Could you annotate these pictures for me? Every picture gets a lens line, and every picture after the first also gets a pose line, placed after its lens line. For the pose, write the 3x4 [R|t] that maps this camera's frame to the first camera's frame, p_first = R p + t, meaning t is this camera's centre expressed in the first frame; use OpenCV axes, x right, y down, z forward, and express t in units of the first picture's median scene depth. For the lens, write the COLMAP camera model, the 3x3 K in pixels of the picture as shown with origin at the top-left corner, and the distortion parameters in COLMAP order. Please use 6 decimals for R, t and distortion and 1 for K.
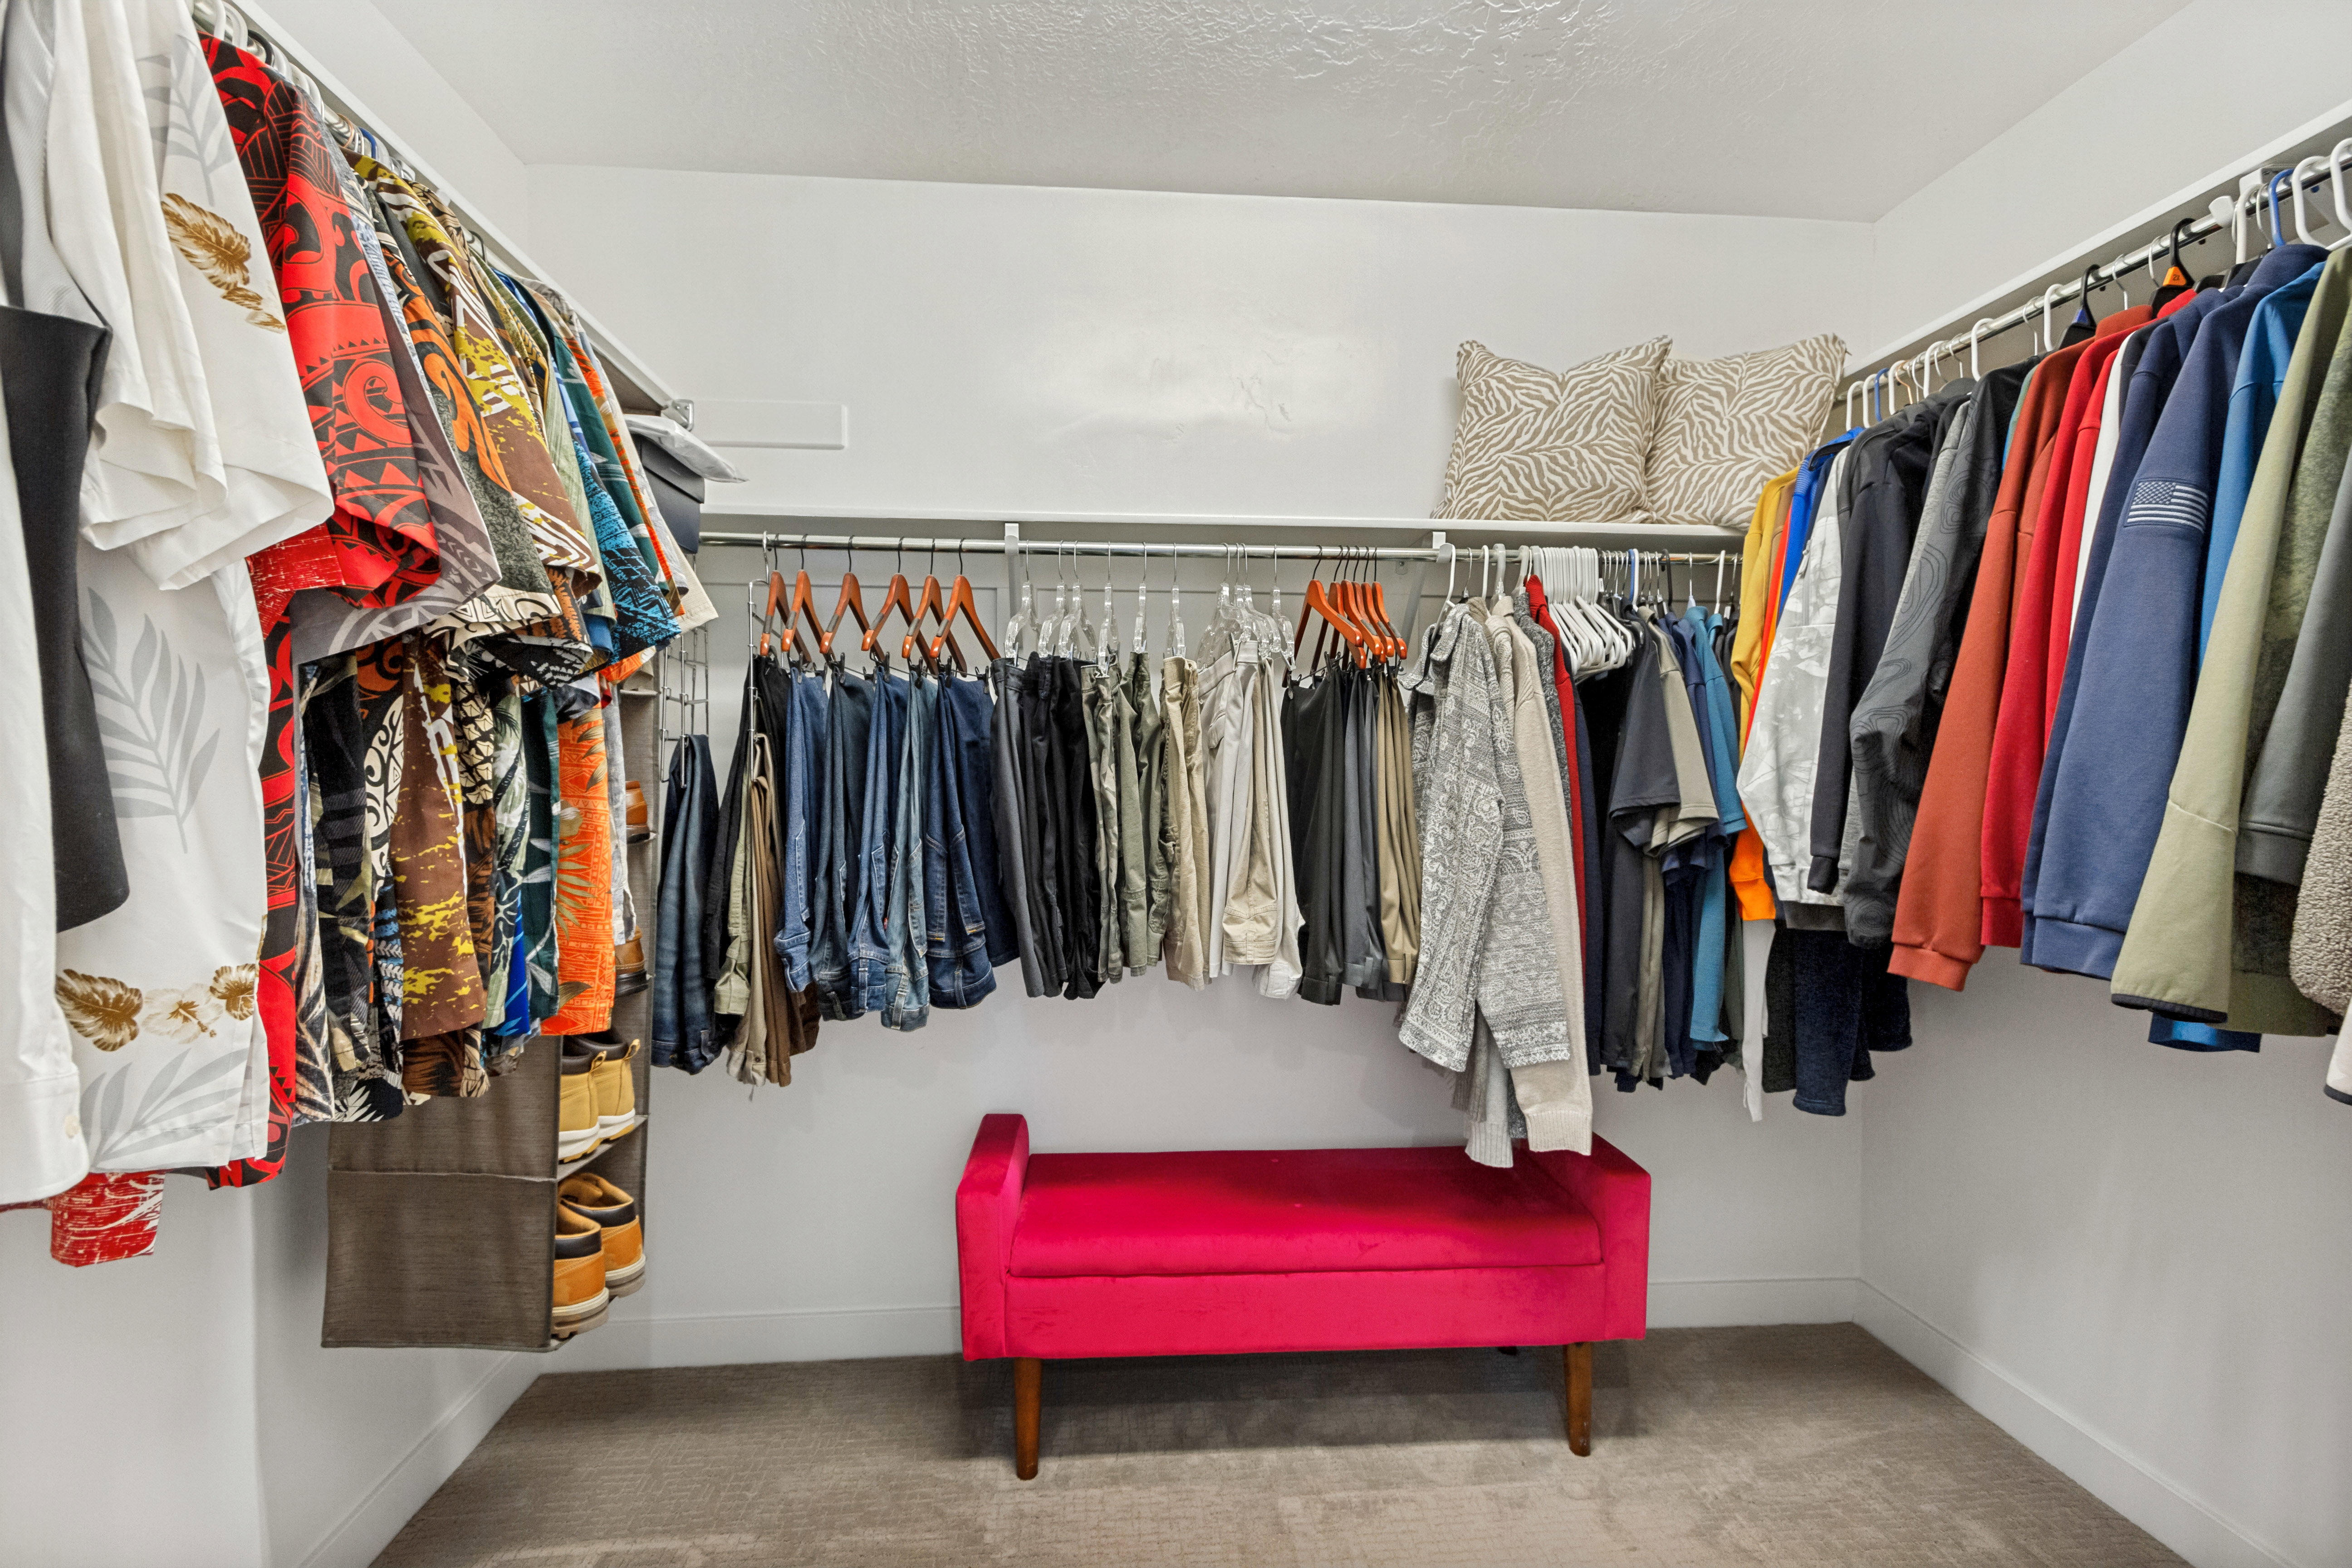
lens RADIAL K [[1085.8, 0, 1165.3], [0, 1085.8, 785.4], [0, 0, 1]] dist [0.003854, 0.000293]
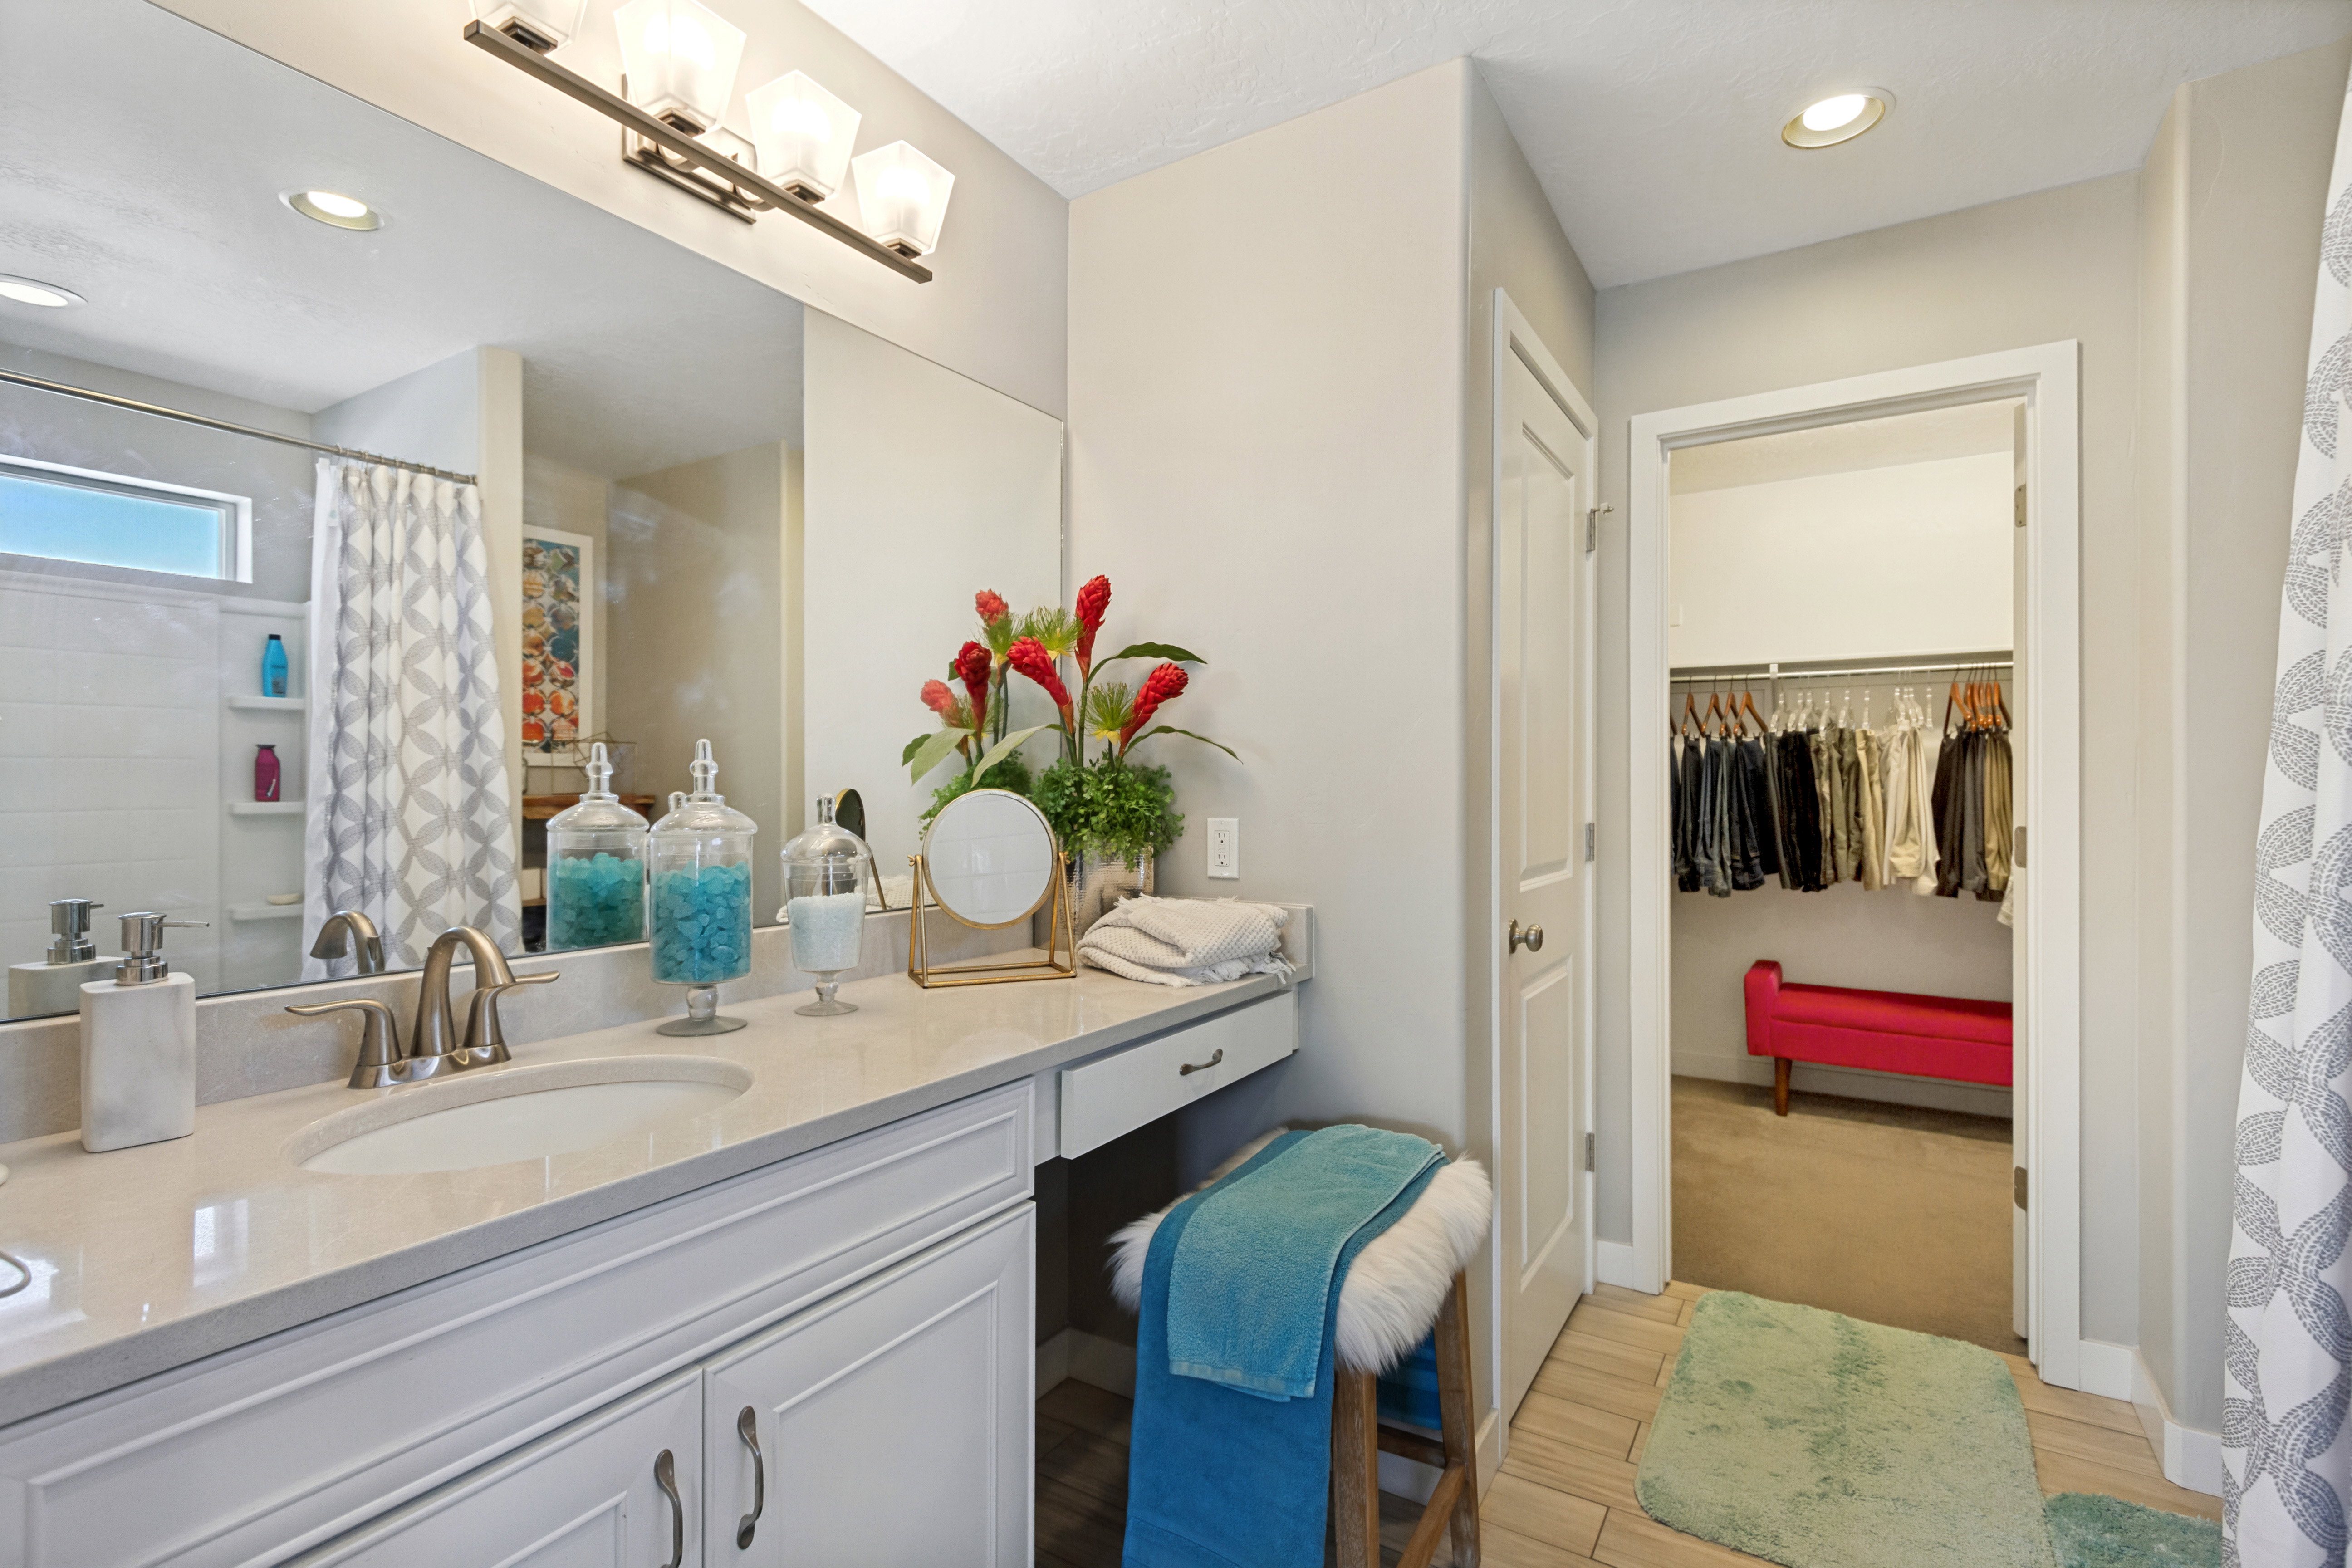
lens RADIAL K [[1085.8, 0, 1165.3], [0, 1085.8, 785.4], [0, 0, 1]] dist [0.003854, 0.000293]
pose [[0.800594, -0.000428, -0.599207, 0.188629], [-0.006031, 0.999943, -0.008772, 0.017080], [0.599177, 0.010637, 0.800546, -1.479835]]
